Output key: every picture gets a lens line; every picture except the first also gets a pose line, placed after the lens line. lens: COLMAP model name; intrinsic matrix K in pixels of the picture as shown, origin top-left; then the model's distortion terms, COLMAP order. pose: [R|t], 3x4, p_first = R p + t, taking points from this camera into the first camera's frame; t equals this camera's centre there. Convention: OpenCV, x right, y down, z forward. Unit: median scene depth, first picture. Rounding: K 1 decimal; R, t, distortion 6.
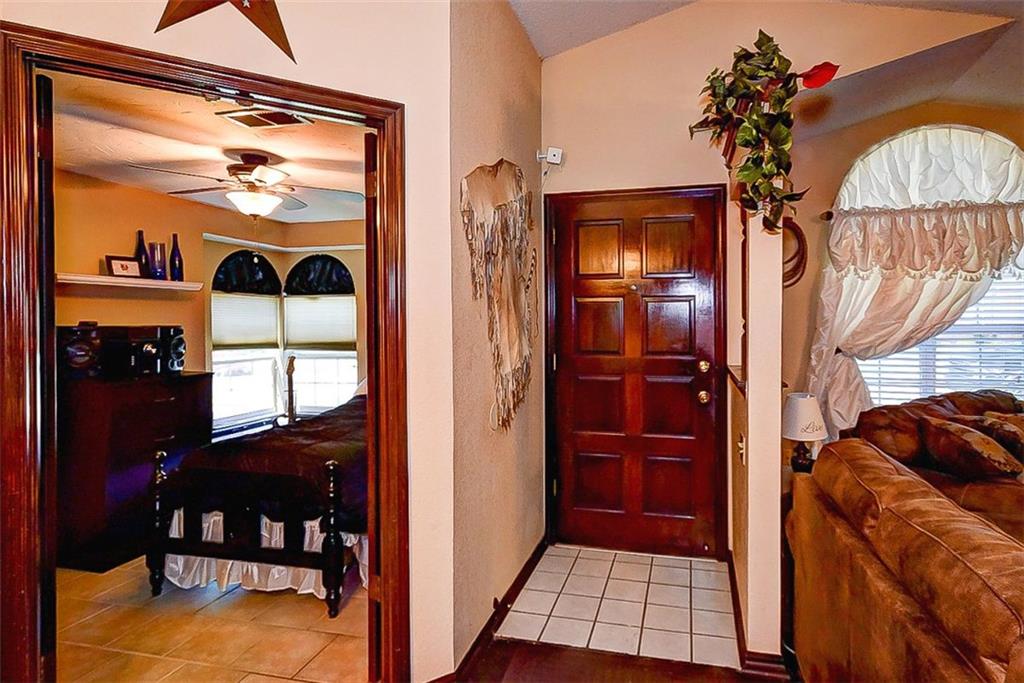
lens RADIAL K [[561.9, 0, 552.1], [0, 561.9, 322.5], [0, 0, 1]] dist [0.023192, -0.000349]
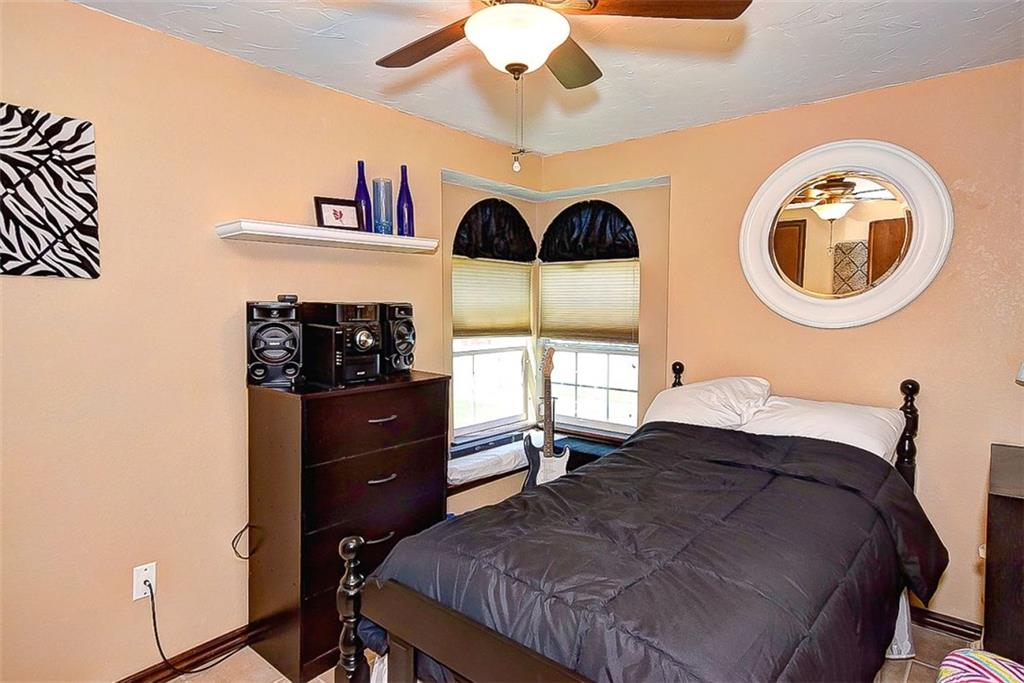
lens RADIAL K [[570.1, 0, 510.9], [0, 570.1, 321.0], [0, 0, 1]] dist [0.003034, 0.000182]
pose [[0.896833, 0.023741, -0.441732, -0.261646], [-0.009570, 0.999366, 0.034283, 0.002695], [0.442266, -0.026519, 0.896492, 0.470128]]
